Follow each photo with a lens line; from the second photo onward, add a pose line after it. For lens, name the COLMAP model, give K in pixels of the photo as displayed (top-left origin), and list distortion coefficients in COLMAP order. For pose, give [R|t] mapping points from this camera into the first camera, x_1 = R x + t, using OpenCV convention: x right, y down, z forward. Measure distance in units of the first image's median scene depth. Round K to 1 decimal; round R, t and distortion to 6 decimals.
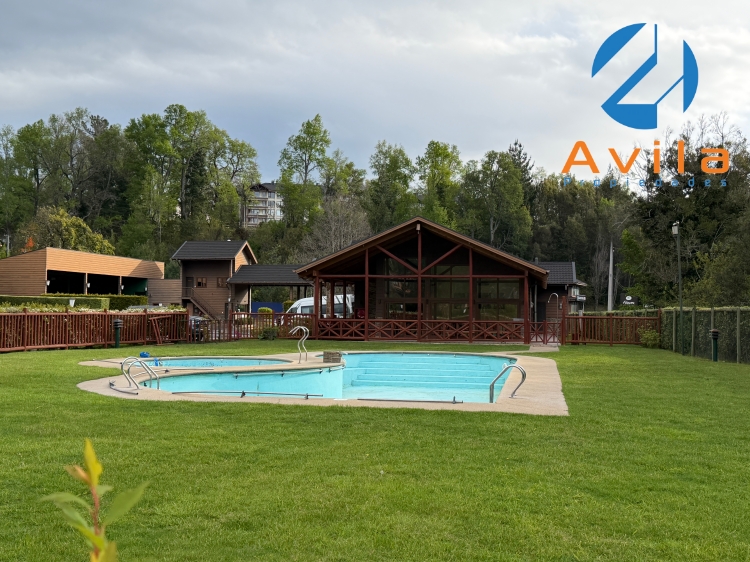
lens RADIAL K [[860.7, 0, 377.9], [0, 860.7, 275.7], [0, 0, 1]] dist [0.018900, 0.000000]
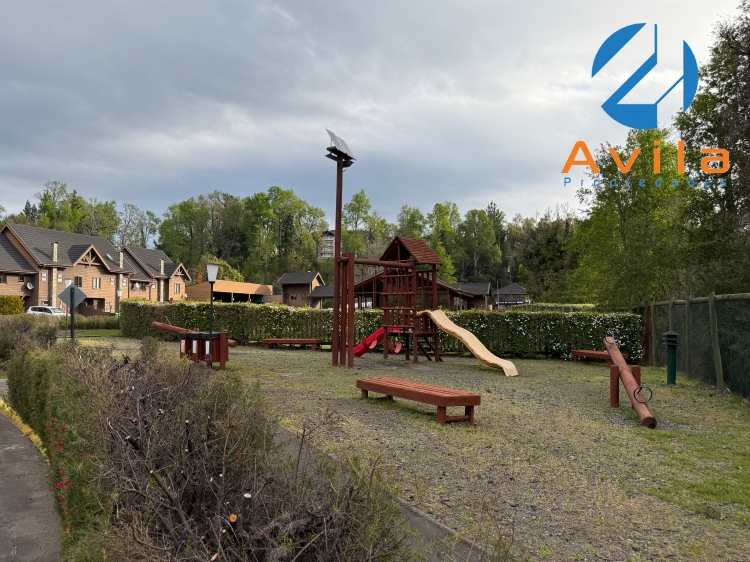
lens RADIAL K [[602.7, 0, 374.3], [0, 602.7, 285.3], [0, 0, 1]] dist [0.029899, 0.000593]
pose [[0.997833, -0.016144, -0.063789, 0.019585], [0.015693, 0.999848, -0.007577, -0.001712], [0.063902, 0.006560, 0.997935, -0.109588]]
